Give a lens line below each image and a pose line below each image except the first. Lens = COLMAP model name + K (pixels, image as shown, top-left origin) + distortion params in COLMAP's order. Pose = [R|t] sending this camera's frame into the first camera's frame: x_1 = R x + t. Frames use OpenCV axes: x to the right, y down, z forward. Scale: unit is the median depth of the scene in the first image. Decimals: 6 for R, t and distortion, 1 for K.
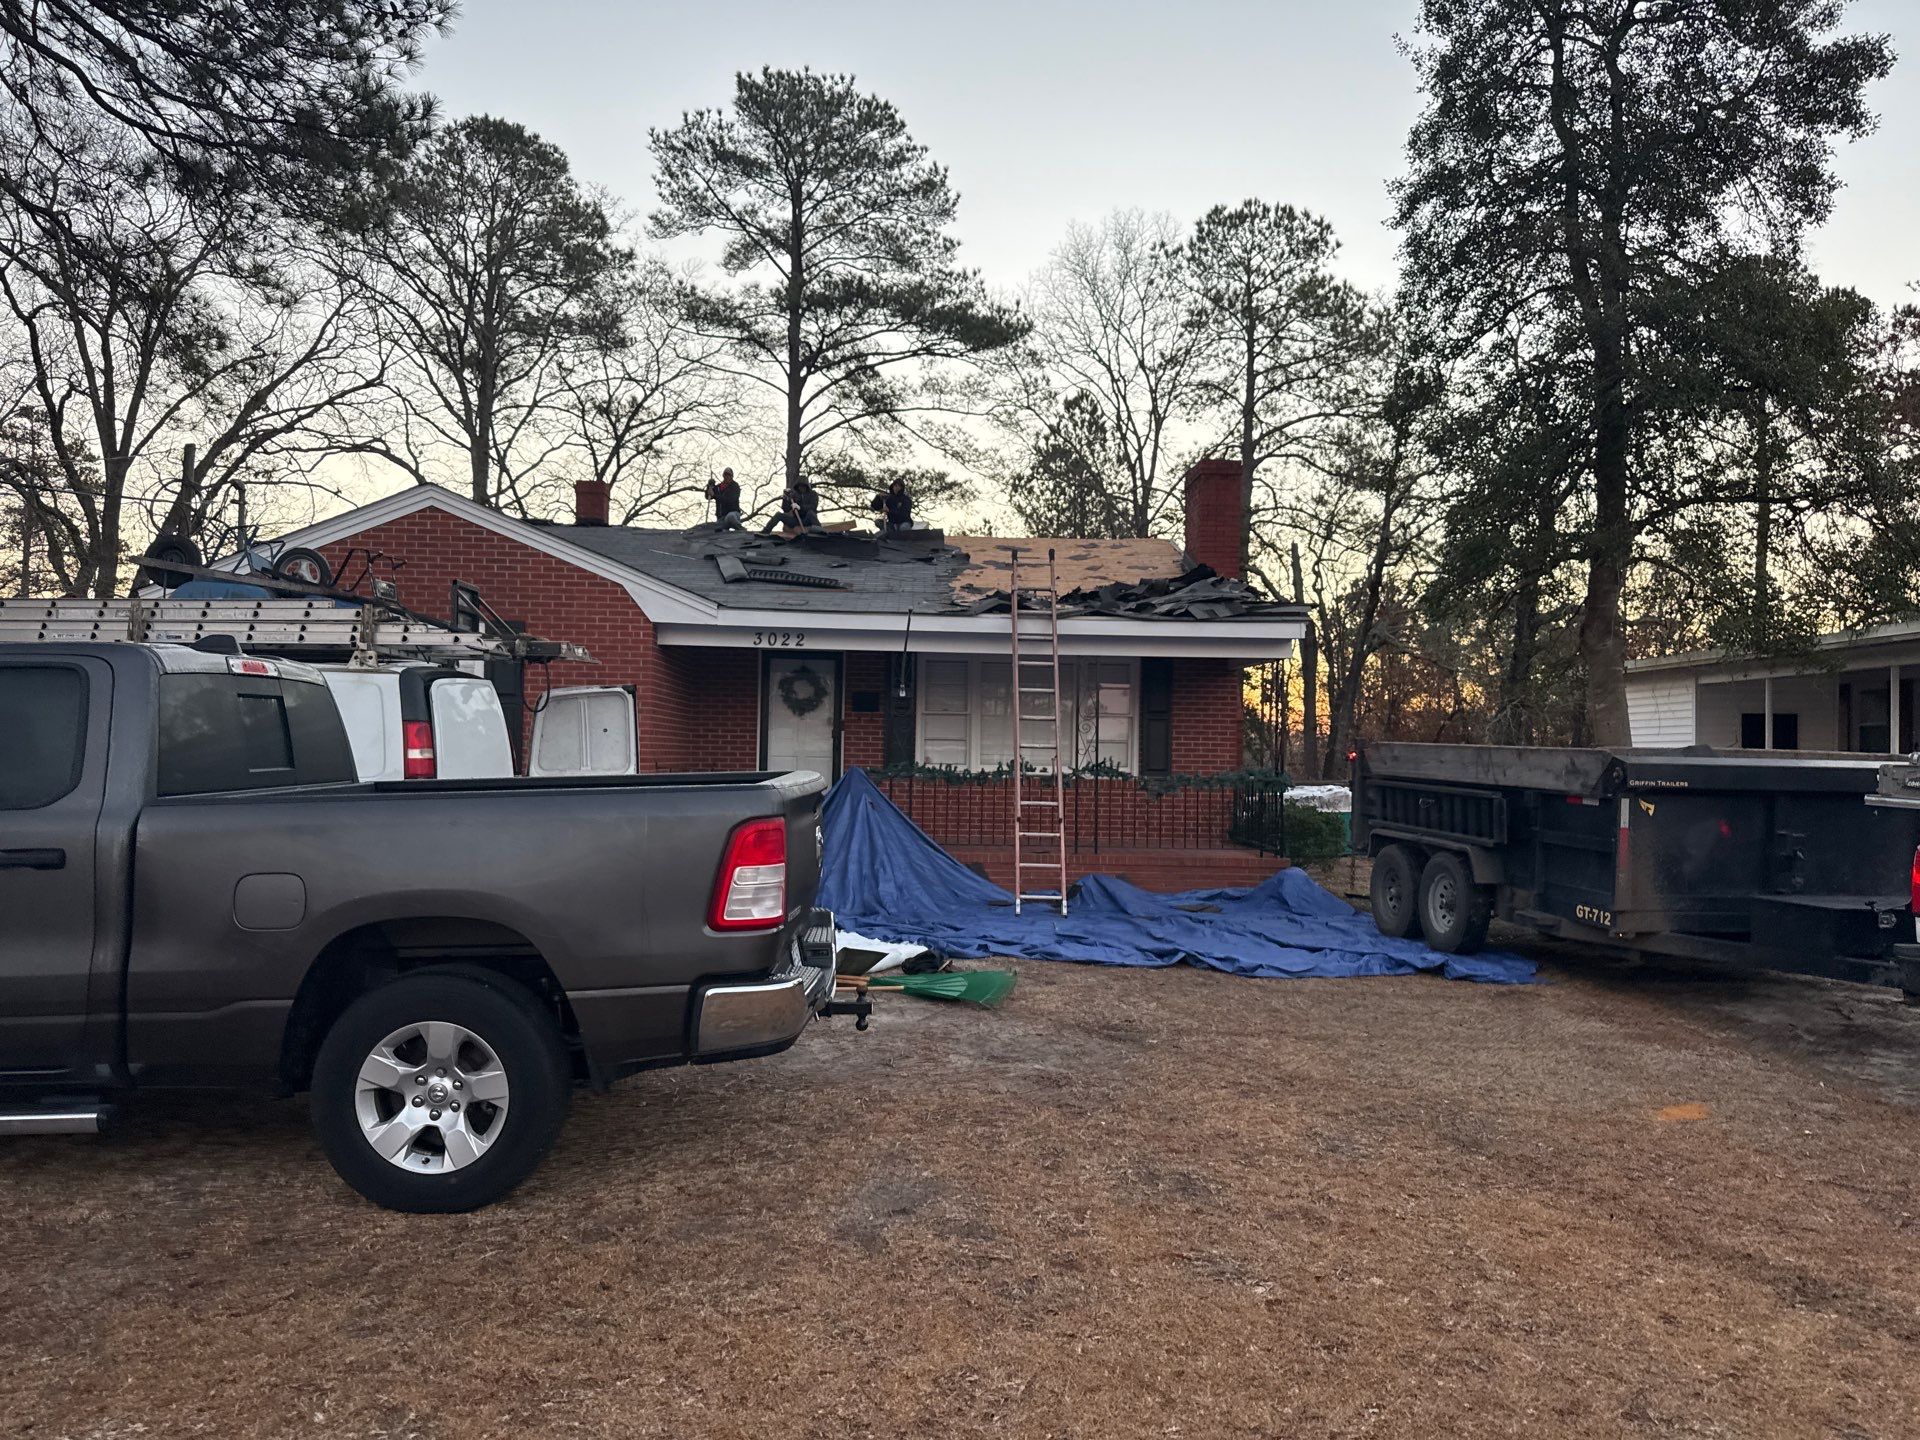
lens RADIAL K [[1297.4, 0, 945.1], [0, 1297.4, 756.1], [0, 0, 1]] dist [0.009392, -0.031993]
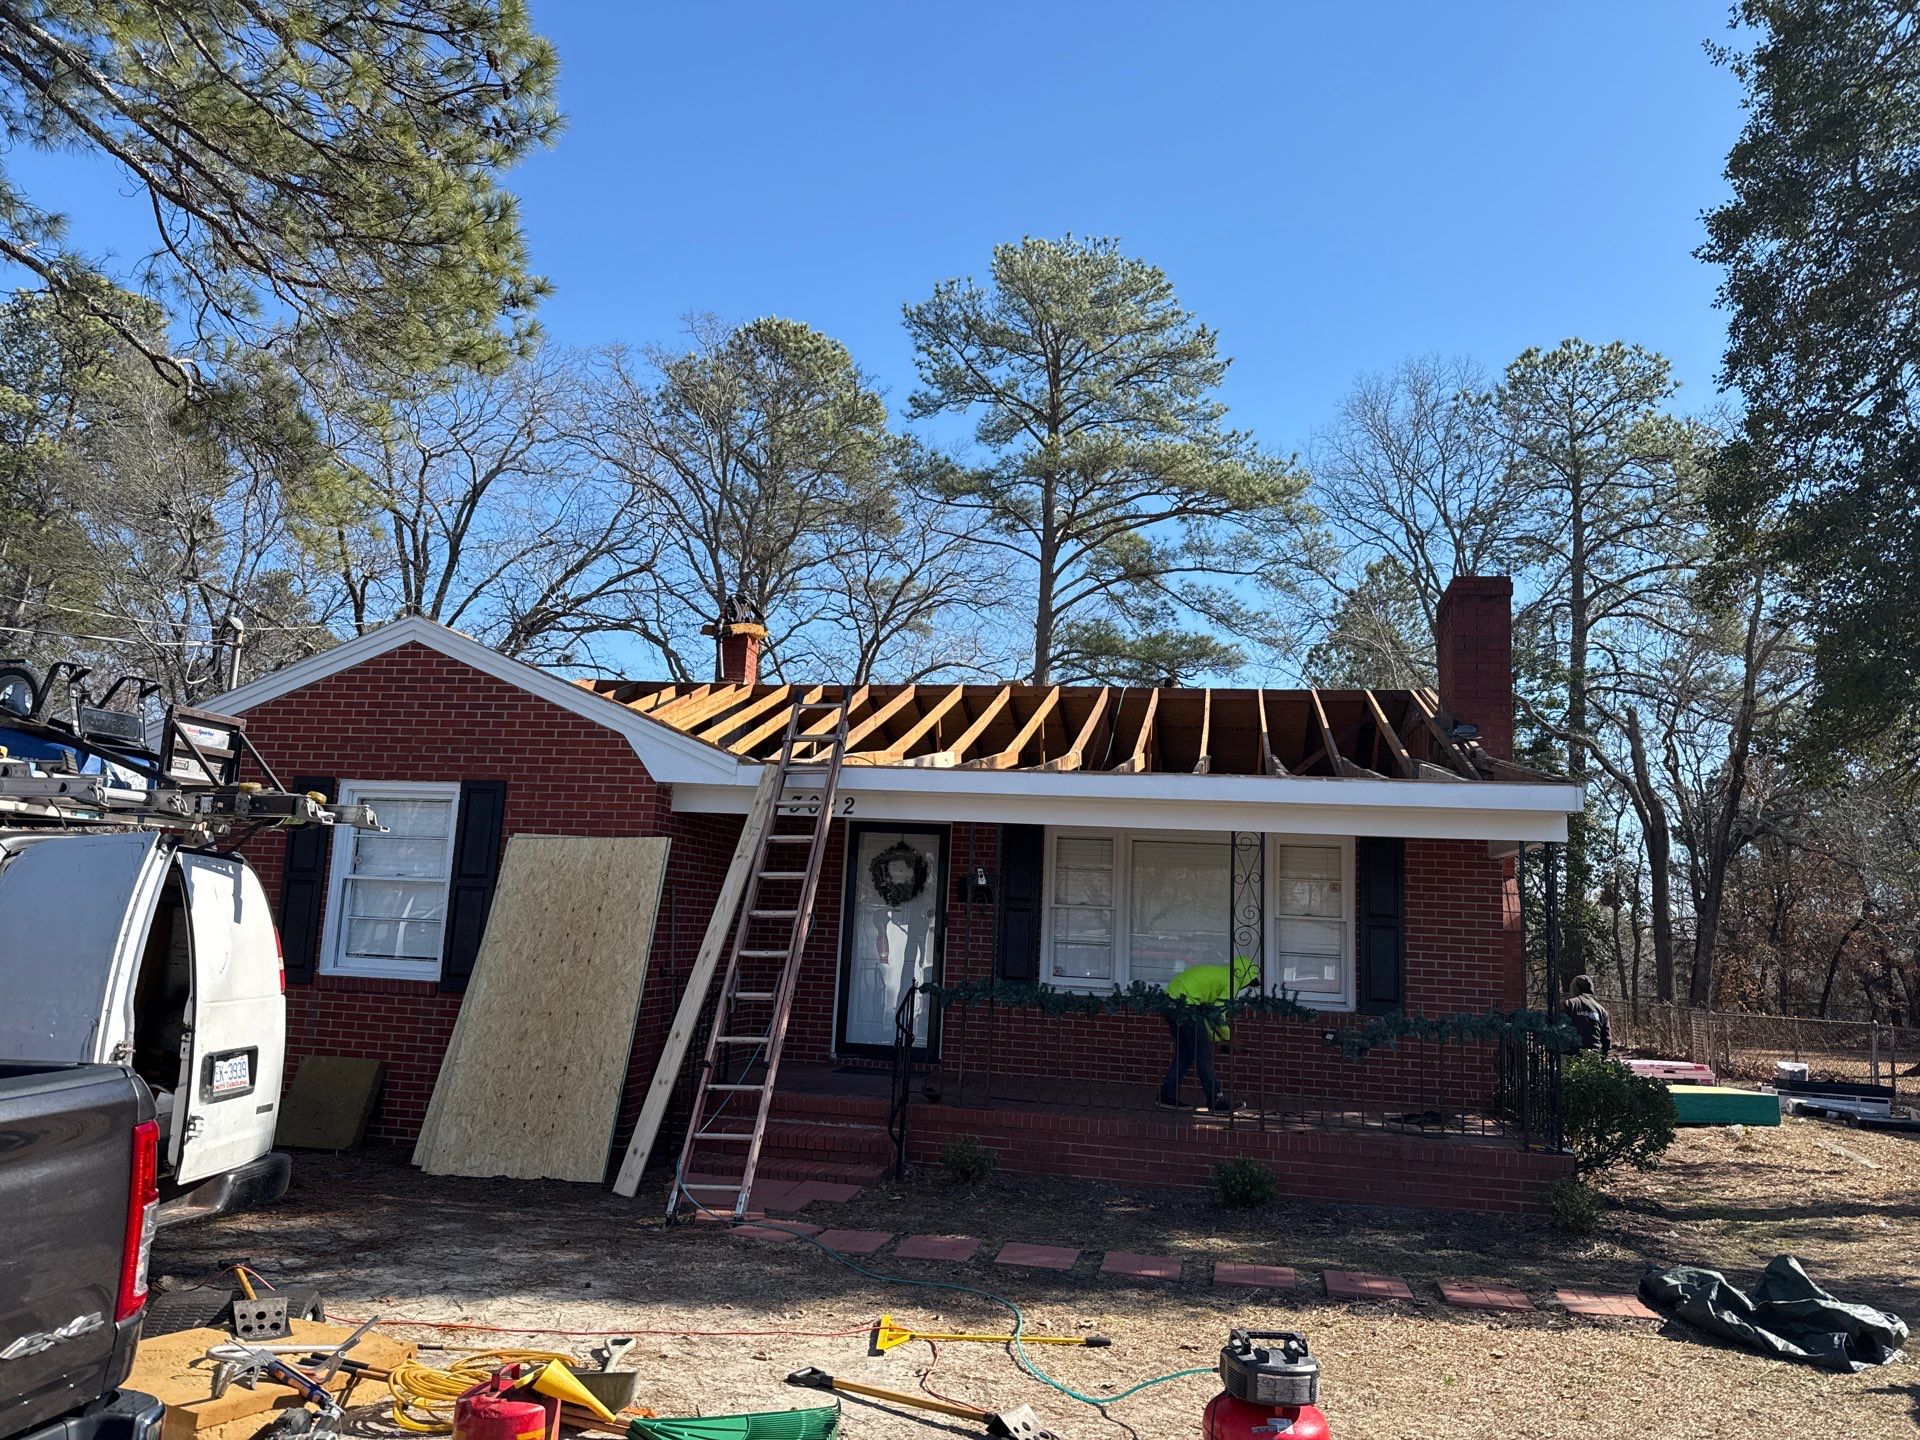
lens RADIAL K [[1297.4, 0, 952.4], [0, 1297.4, 758.8], [0, 0, 1]] dist [0.009392, -0.031993]
pose [[0.971533, -0.002773, -0.236888, 0.038741], [-0.030141, 0.990358, -0.135212, -0.005502], [0.234979, 0.138503, 0.962082, 0.089852]]
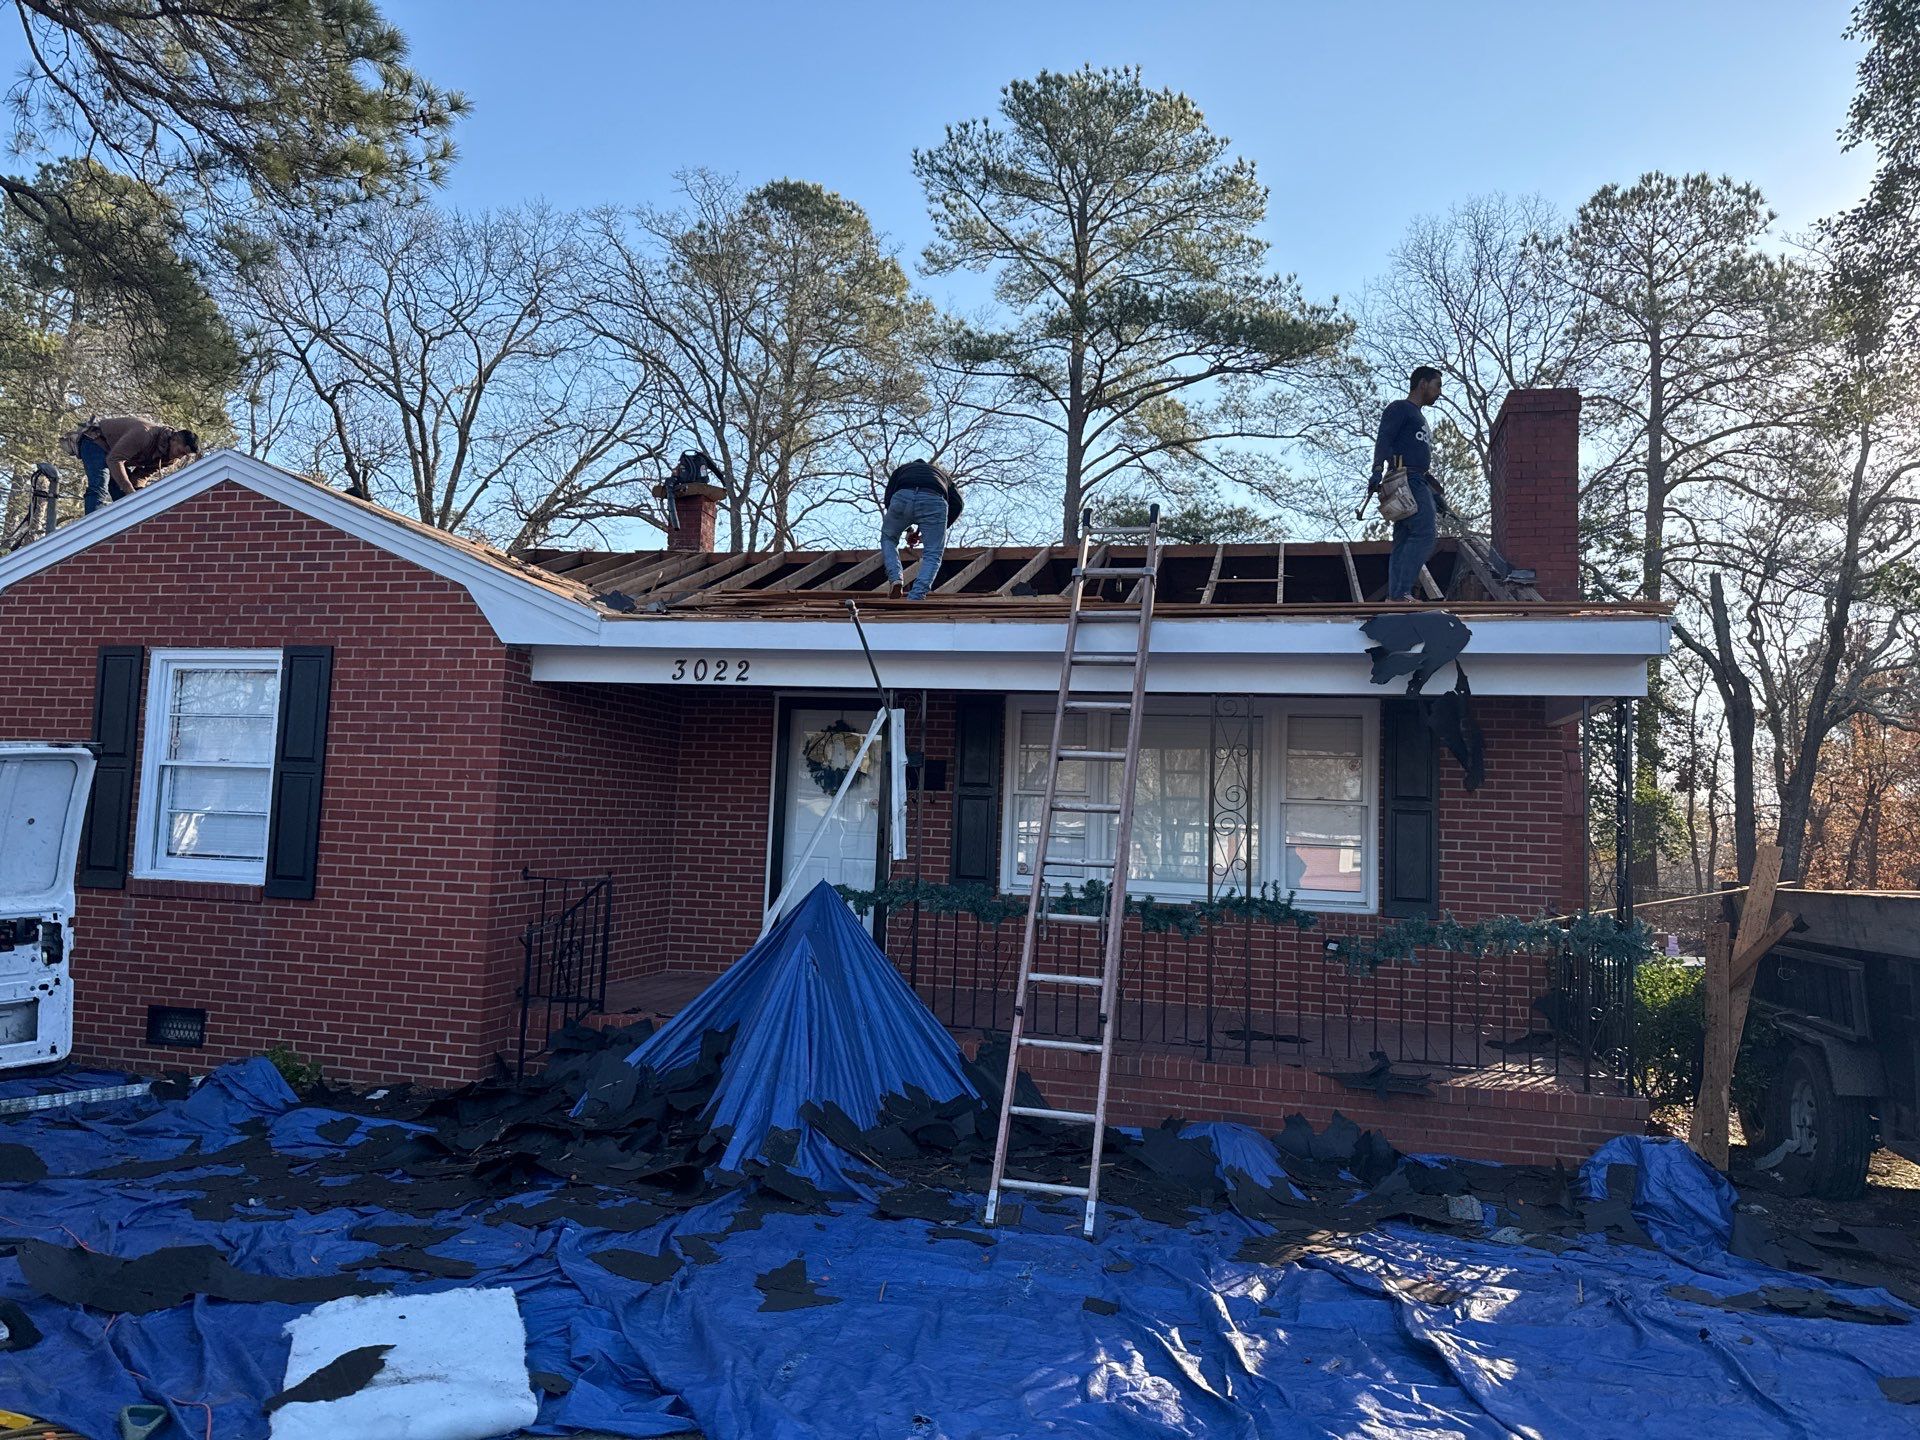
lens RADIAL K [[1297.4, 0, 939.6], [0, 1297.4, 740.4], [0, 0, 1]] dist [0.009392, -0.031993]
pose [[0.958044, -0.000362, -0.286622, 0.047460], [-0.020454, 0.997363, -0.069629, -0.005032], [0.285891, 0.072570, 0.955510, 0.139772]]
